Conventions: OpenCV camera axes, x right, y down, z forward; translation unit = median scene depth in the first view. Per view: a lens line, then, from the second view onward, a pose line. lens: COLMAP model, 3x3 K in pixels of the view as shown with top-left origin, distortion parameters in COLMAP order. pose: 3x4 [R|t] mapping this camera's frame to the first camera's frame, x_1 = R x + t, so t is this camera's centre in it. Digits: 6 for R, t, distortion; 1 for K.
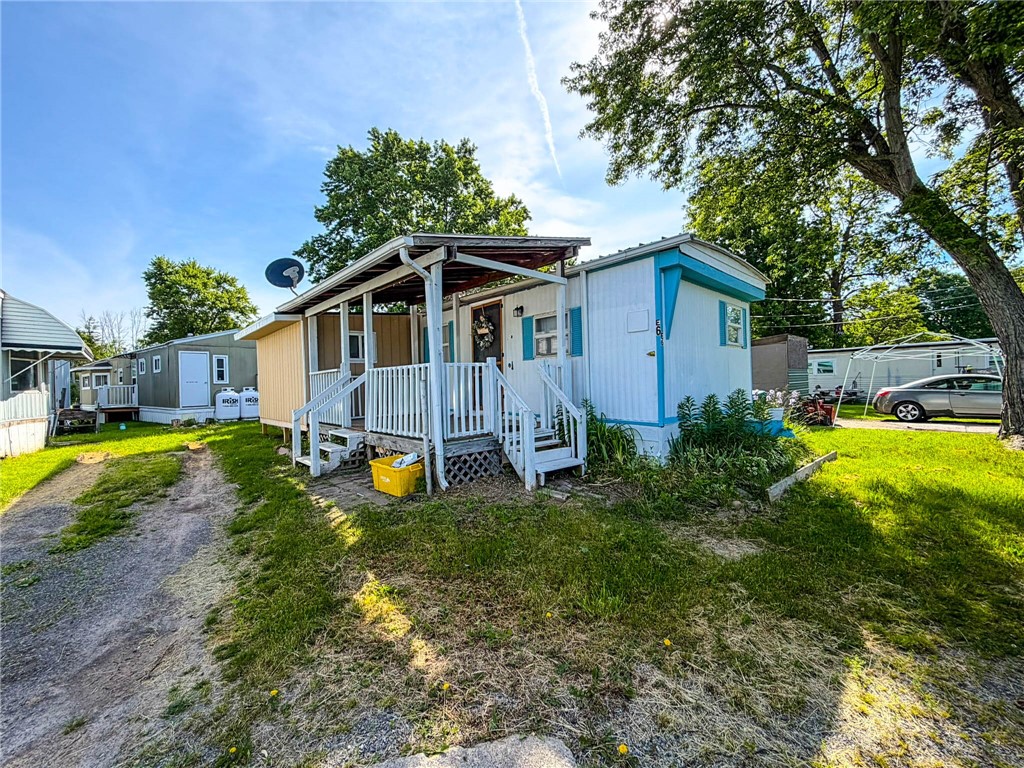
lens RADIAL K [[411.2, 0, 513.4], [0, 411.2, 378.2], [0, 0, 1]] dist [0.003481, -0.000415]
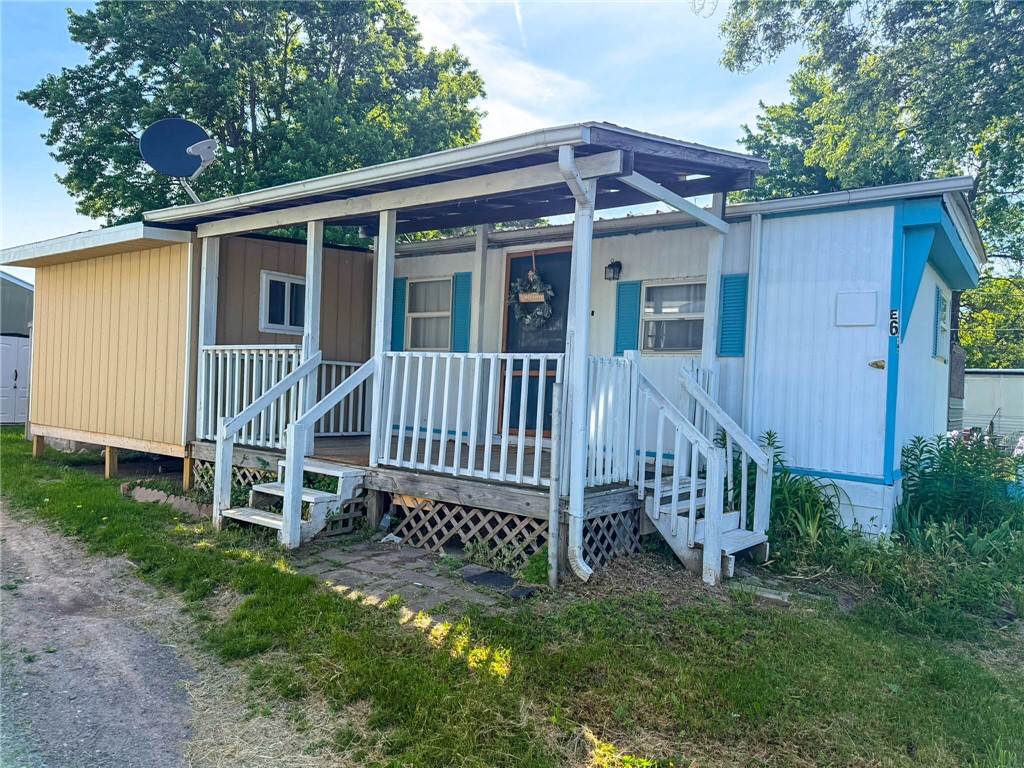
lens RADIAL K [[720.0, 0, 511.0], [0, 720.0, 391.6], [0, 0, 1]] dist [0.049527, -0.035274]
pose [[0.981141, 0.068669, 0.180683, -0.359358], [-0.072168, 0.997310, 0.012855, 0.005638], [-0.179314, -0.025652, 0.983457, 0.033867]]
